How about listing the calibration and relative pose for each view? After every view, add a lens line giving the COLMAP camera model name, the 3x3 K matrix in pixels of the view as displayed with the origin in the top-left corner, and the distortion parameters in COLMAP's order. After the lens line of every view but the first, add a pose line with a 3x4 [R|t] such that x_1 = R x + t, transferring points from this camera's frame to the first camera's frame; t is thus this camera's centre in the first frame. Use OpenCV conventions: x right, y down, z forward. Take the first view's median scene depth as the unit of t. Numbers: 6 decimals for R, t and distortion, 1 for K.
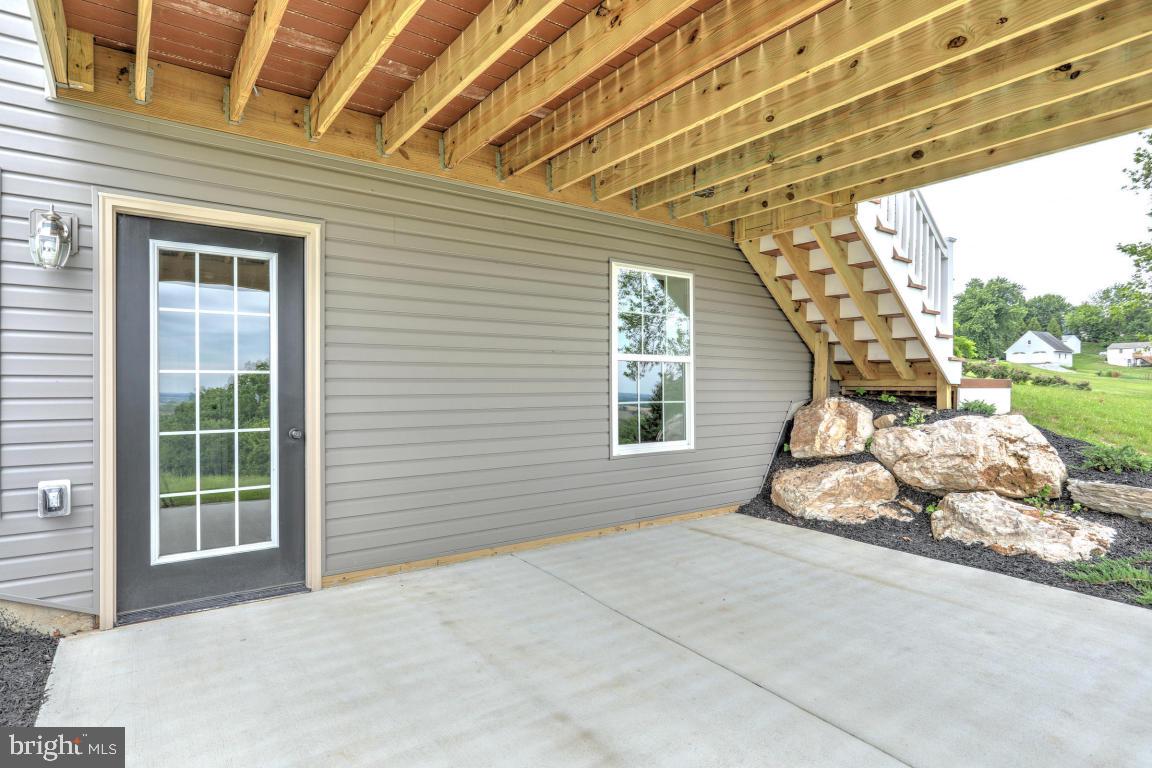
lens RADIAL K [[618.9, 0, 576.0], [0, 618.9, 384.0], [0, 0, 1]] dist [-0.002172, -0.000458]
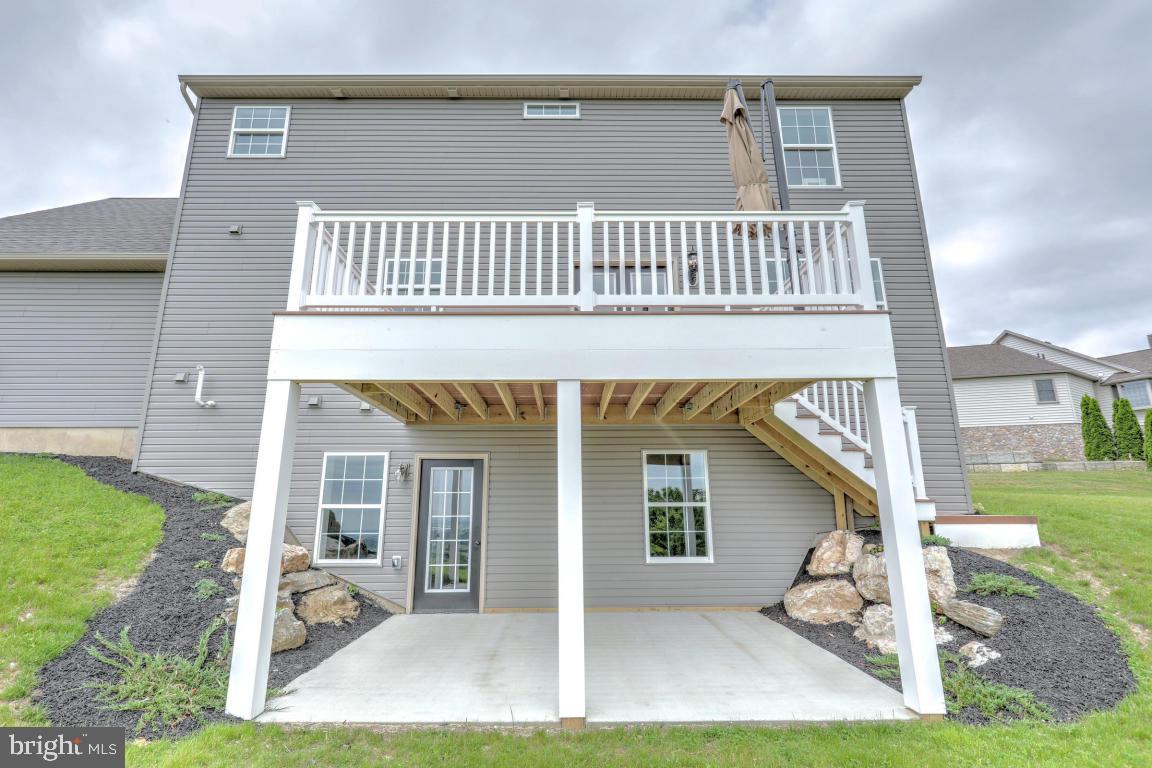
lens RADIAL K [[558.9, 0, 576.0], [0, 558.9, 384.0], [0, 0, 1]] dist [0.001421, 0.000347]
pose [[0.814581, -0.134155, -0.564323, 0.756862], [0.004834, 0.974423, -0.224670, -0.019519], [0.580030, 0.180284, 0.794394, -0.395027]]
